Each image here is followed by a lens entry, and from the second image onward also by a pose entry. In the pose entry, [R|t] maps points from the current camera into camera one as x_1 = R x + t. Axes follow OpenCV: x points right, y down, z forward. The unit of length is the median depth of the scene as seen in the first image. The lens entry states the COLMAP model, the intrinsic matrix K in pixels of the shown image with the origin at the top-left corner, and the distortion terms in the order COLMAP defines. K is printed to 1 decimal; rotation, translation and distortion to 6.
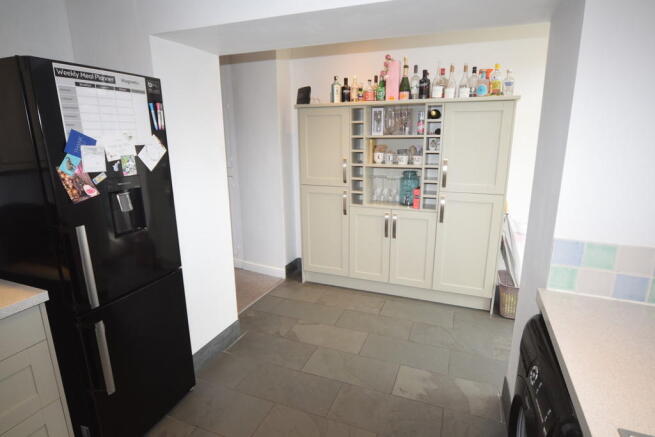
lens RADIAL K [[350.8, 0, 330.7], [0, 350.8, 220.9], [0, 0, 1]] dist [-0.014287, 0.002288]
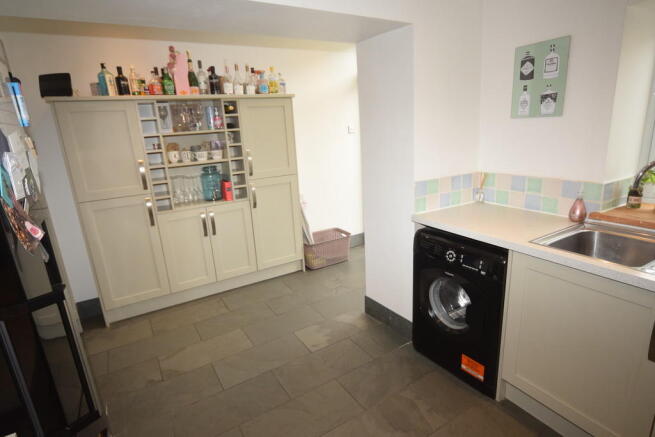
lens RADIAL K [[350.8, 0, 330.7], [0, 350.8, 220.9], [0, 0, 1]] dist [-0.014287, 0.002288]
pose [[0.599390, -0.238808, 0.764004, -0.399486], [0.239809, 0.964193, 0.113243, -0.024220], [-0.763691, 0.115338, 0.635195, 0.126635]]
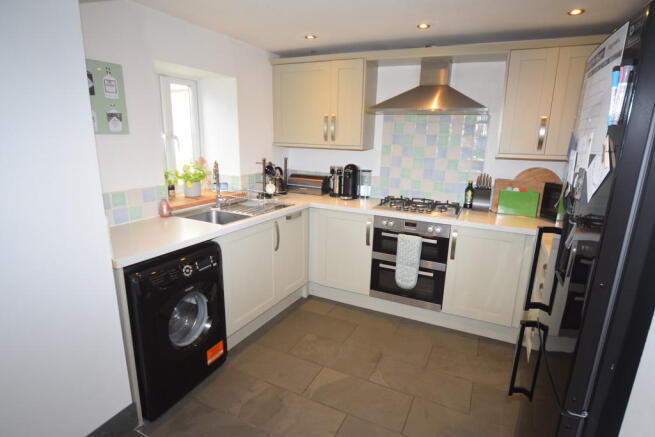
lens RADIAL K [[350.8, 0, 330.7], [0, 350.8, 220.9], [0, 0, 1]] dist [-0.014287, 0.002288]
pose [[-0.996715, -0.039427, 0.070739, -0.087648], [-0.002446, 0.887746, 0.460326, -0.213525], [-0.080948, 0.458641, -0.884927, 0.887609]]
